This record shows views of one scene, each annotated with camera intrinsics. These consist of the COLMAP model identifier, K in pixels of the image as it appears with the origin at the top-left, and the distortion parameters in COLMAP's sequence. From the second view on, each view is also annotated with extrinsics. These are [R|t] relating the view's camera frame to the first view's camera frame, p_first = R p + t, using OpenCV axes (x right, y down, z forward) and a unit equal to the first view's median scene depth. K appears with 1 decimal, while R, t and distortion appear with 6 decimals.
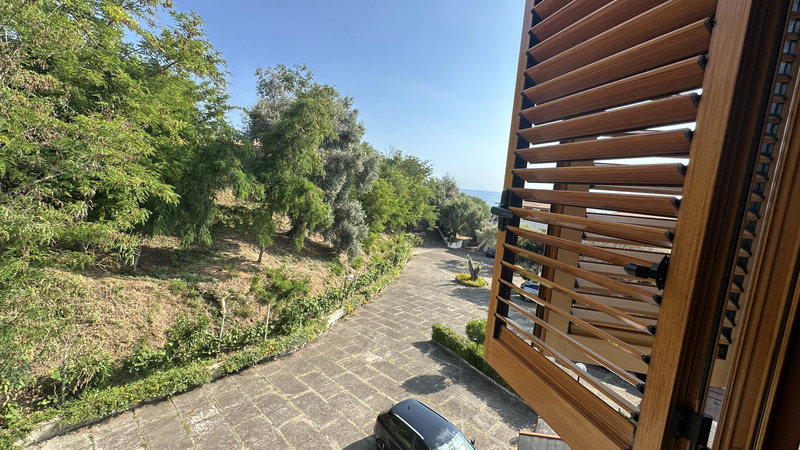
lens RADIAL K [[324.7, 0, 400.0], [0, 324.7, 225.0], [0, 0, 1]] dist [-0.000755, 0.000921]
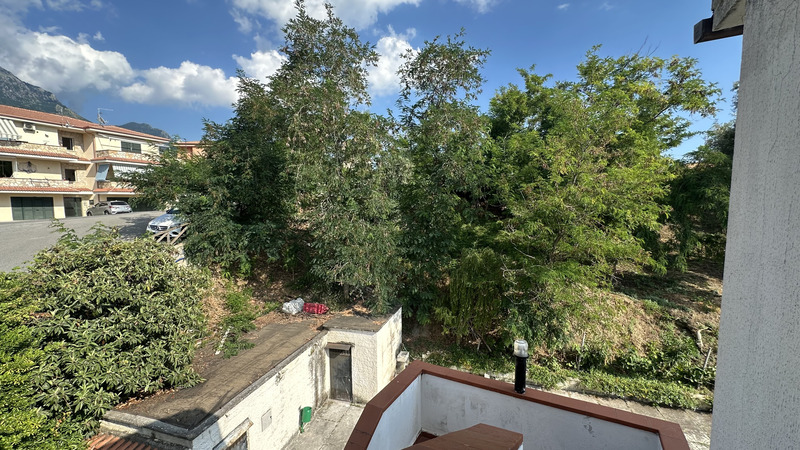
lens RADIAL K [[324.7, 0, 400.0], [0, 324.7, 225.0], [0, 0, 1]] dist [-0.000755, 0.000921]
pose [[0.438128, -0.018118, -0.898730, -0.055968], [-0.074003, 0.995676, -0.056149, 0.030969], [0.895861, 0.091109, 0.434893, -0.208752]]
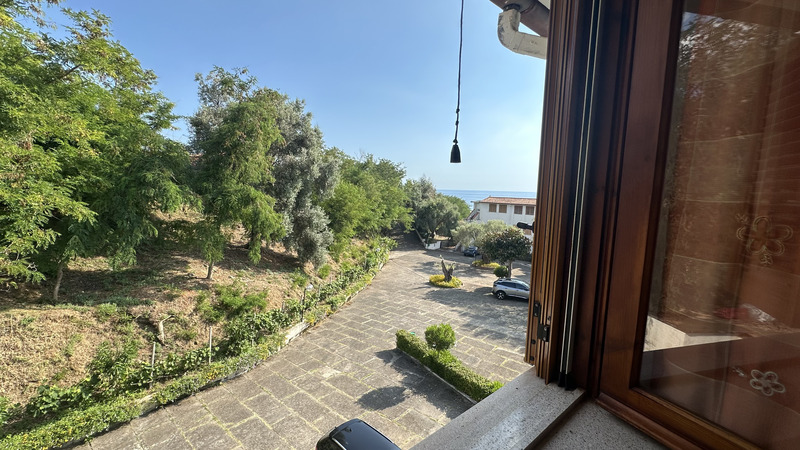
lens RADIAL K [[324.7, 0, 400.0], [0, 324.7, 225.0], [0, 0, 1]] dist [-0.000755, 0.000921]
pose [[0.997144, -0.059876, 0.046037, 0.091814], [0.060386, 0.998127, -0.009763, 0.002310], [-0.045366, 0.012515, 0.998892, 0.042122]]
